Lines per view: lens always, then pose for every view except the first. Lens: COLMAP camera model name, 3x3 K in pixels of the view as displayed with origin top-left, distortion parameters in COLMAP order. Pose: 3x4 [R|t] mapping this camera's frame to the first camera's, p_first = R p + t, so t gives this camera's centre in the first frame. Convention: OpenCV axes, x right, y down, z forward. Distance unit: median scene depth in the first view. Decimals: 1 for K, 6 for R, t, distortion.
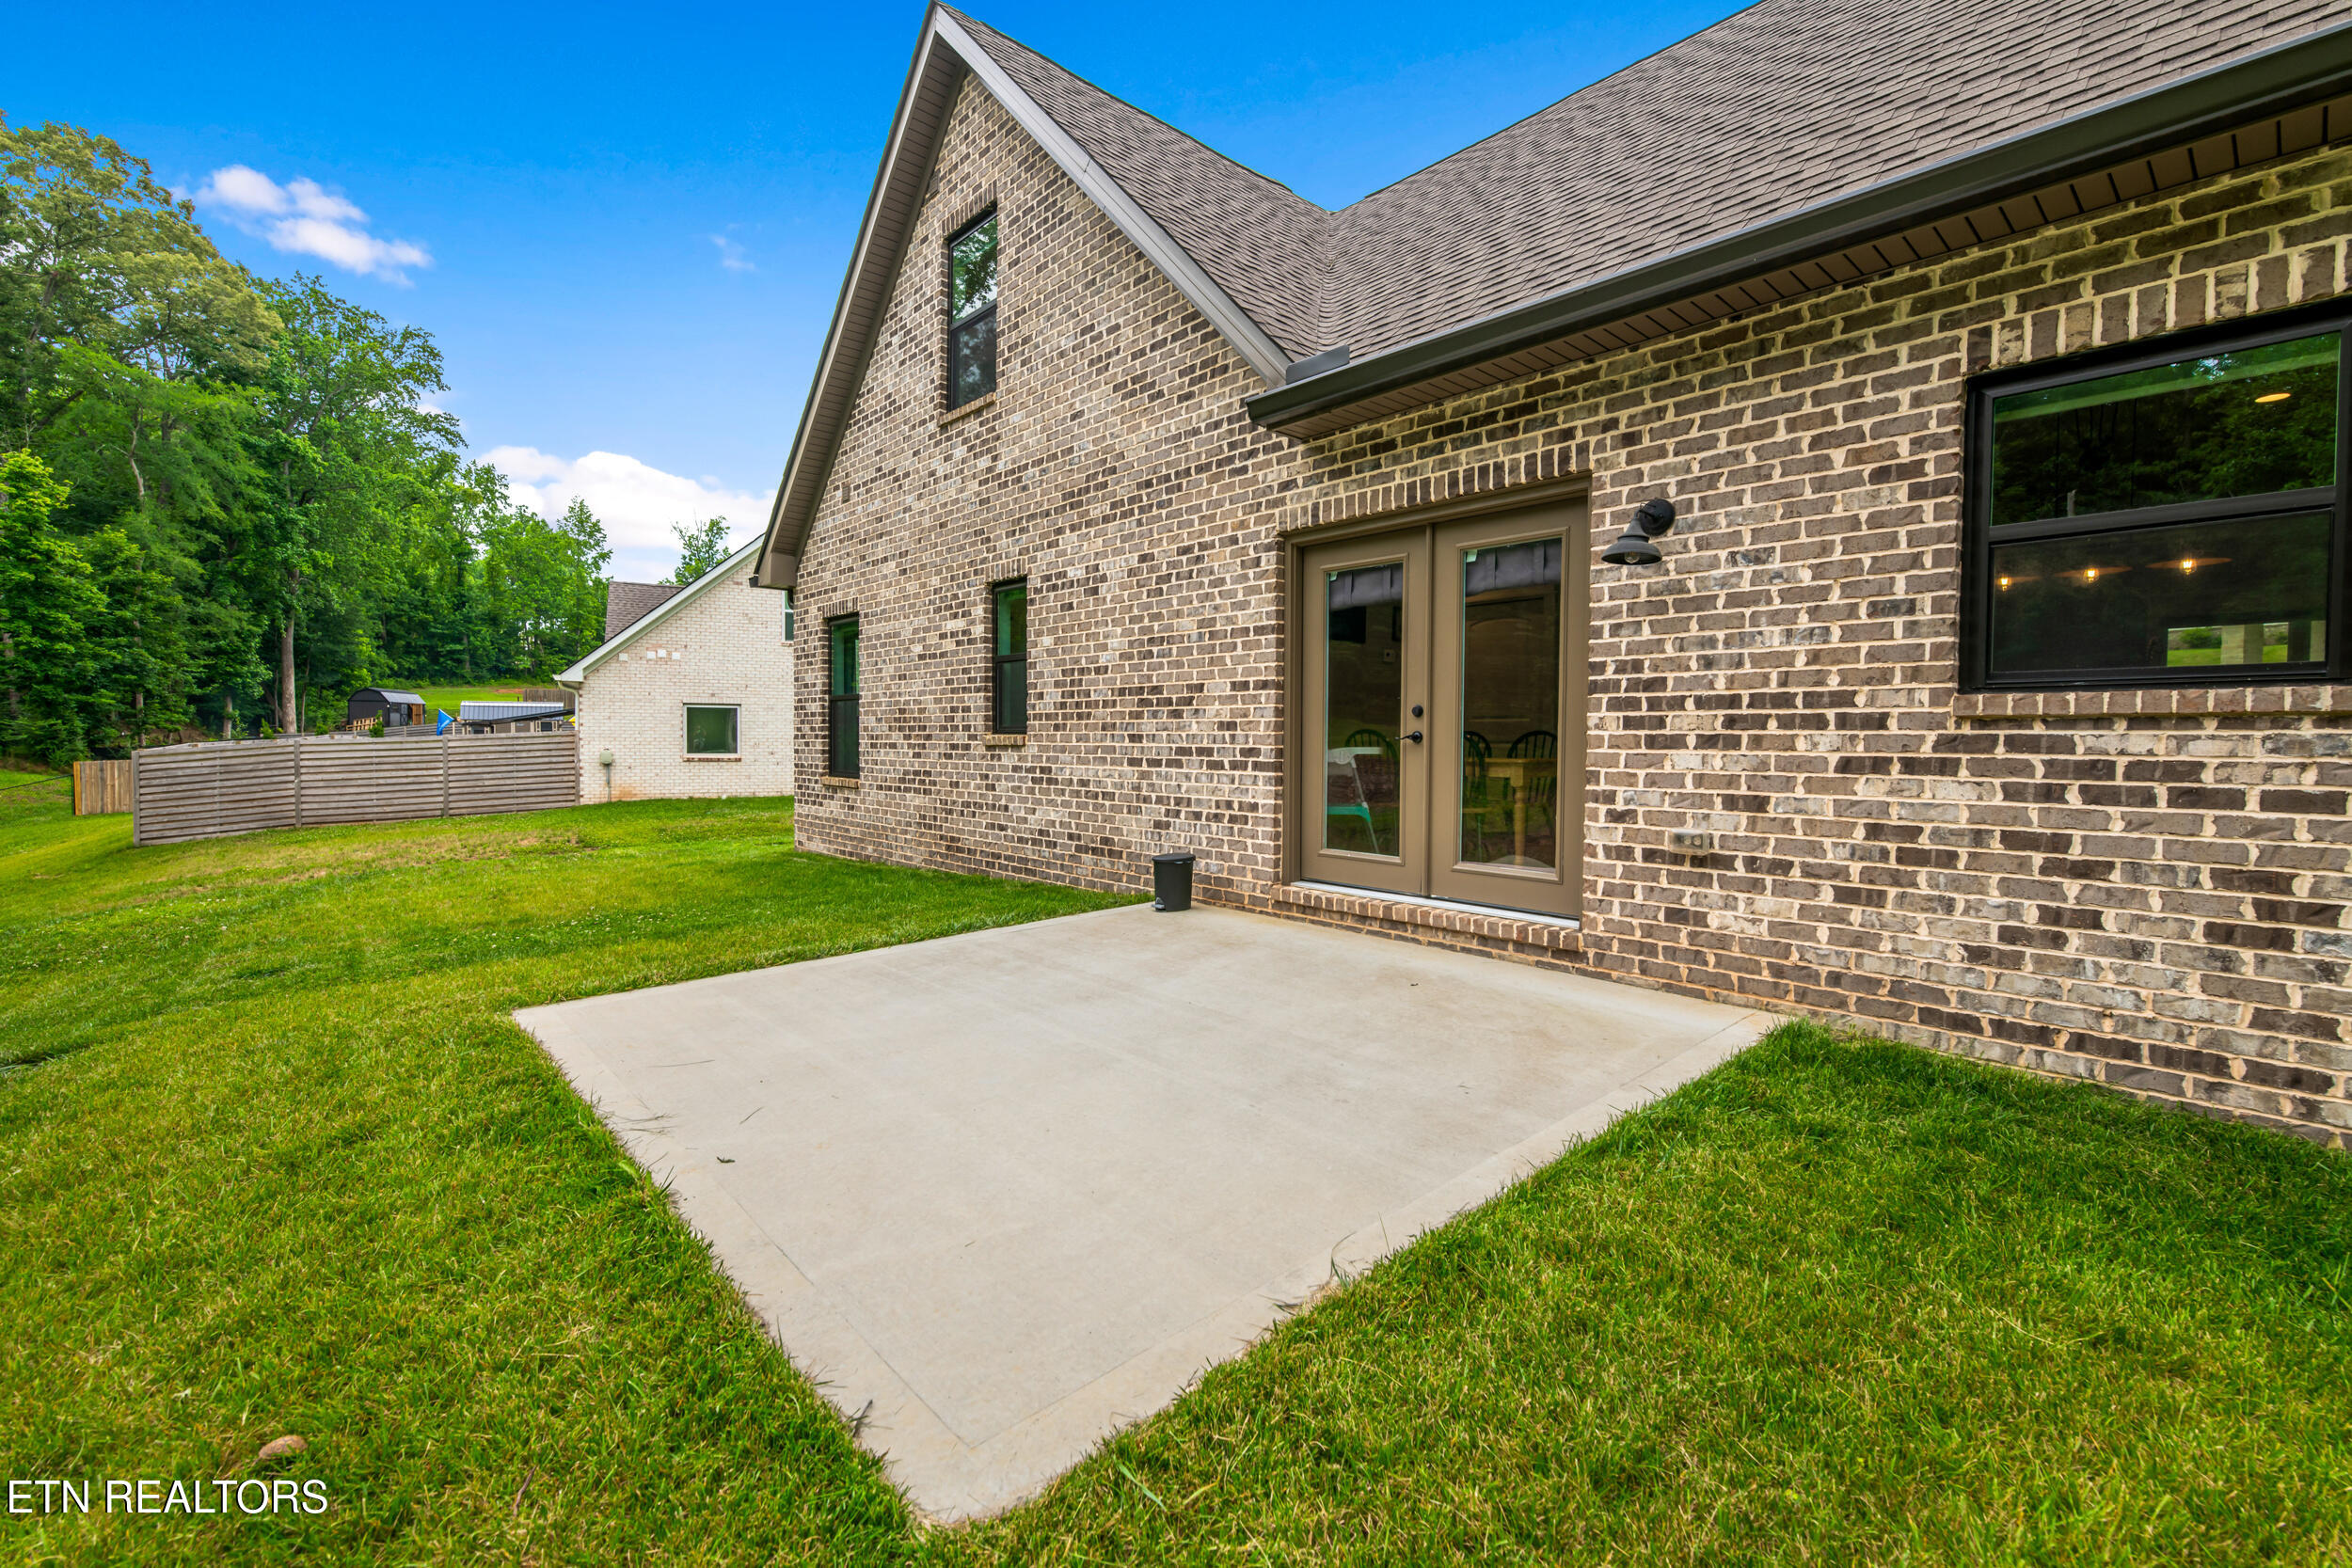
lens RADIAL K [[1014.4, 0, 1178.9], [0, 1014.4, 765.4], [0, 0, 1]] dist [0.000120, 0.000268]
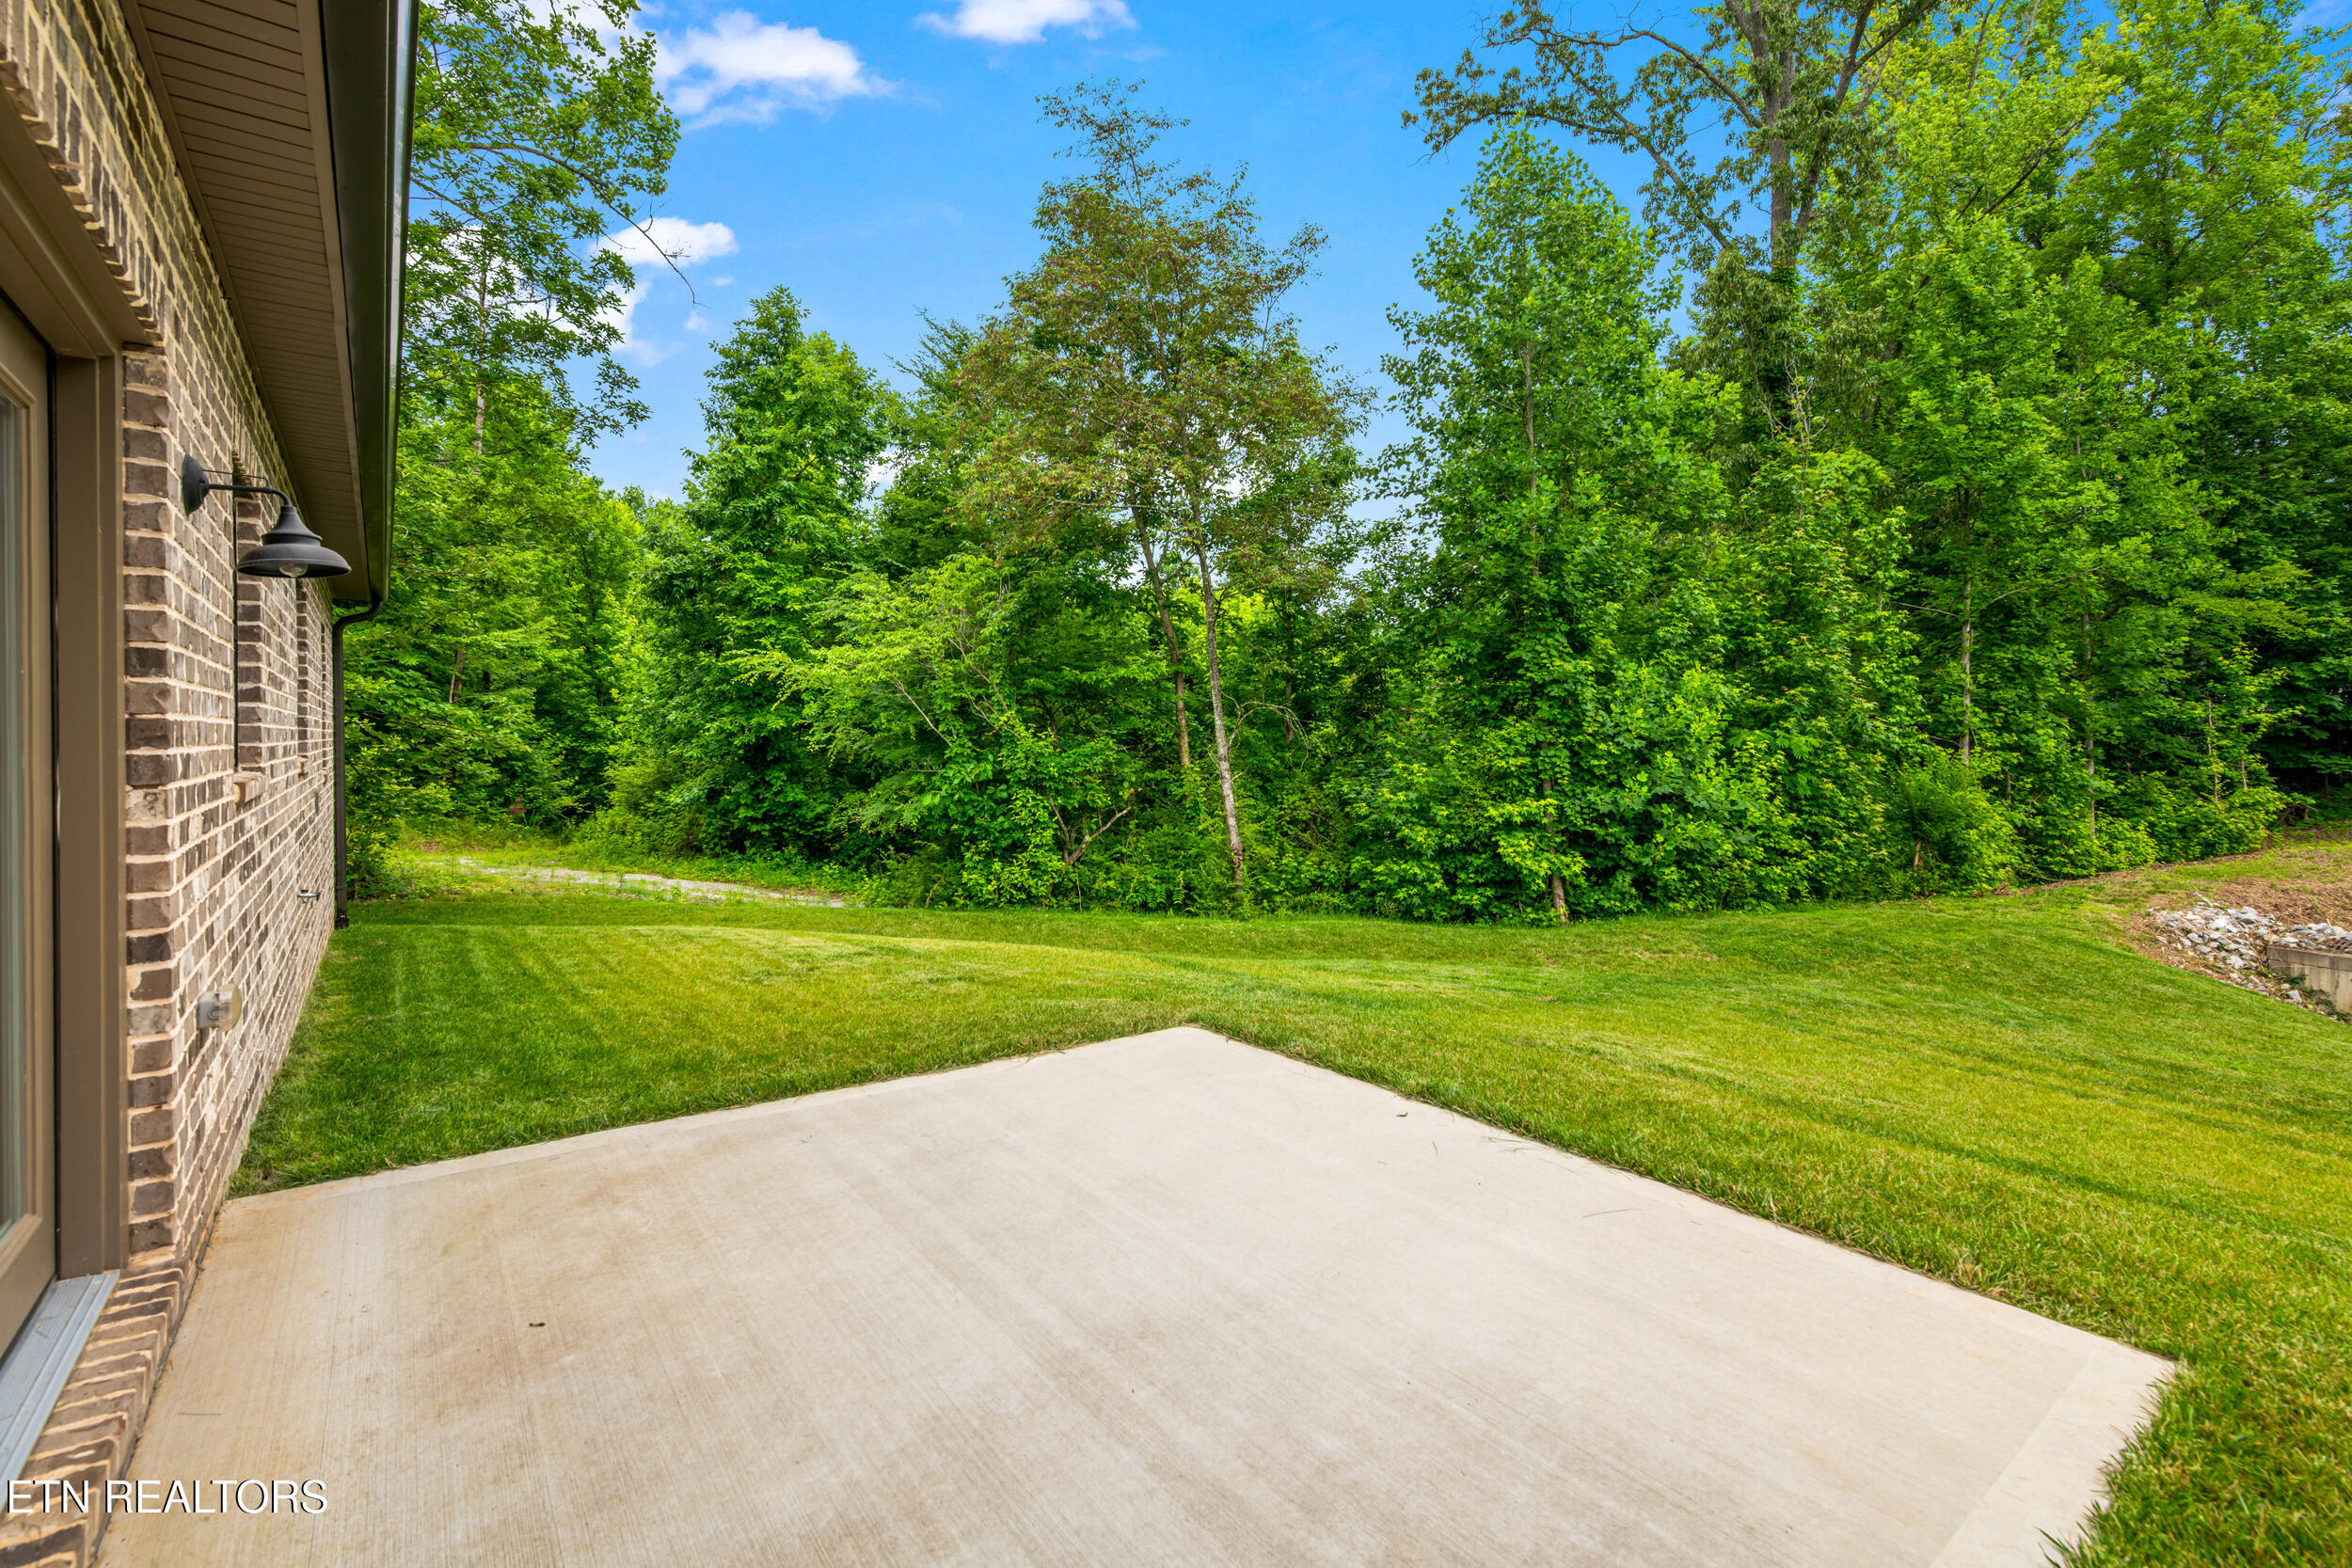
lens RADIAL K [[1014.4, 0, 1175.3], [0, 1014.4, 767.1], [0, 0, 1]] dist [0.000120, 0.000268]
pose [[-0.998129, -0.002864, 0.061080, -0.168628], [0.000087, 0.998836, 0.048244, -0.127065], [-0.061147, 0.048159, -0.996966, 1.867244]]
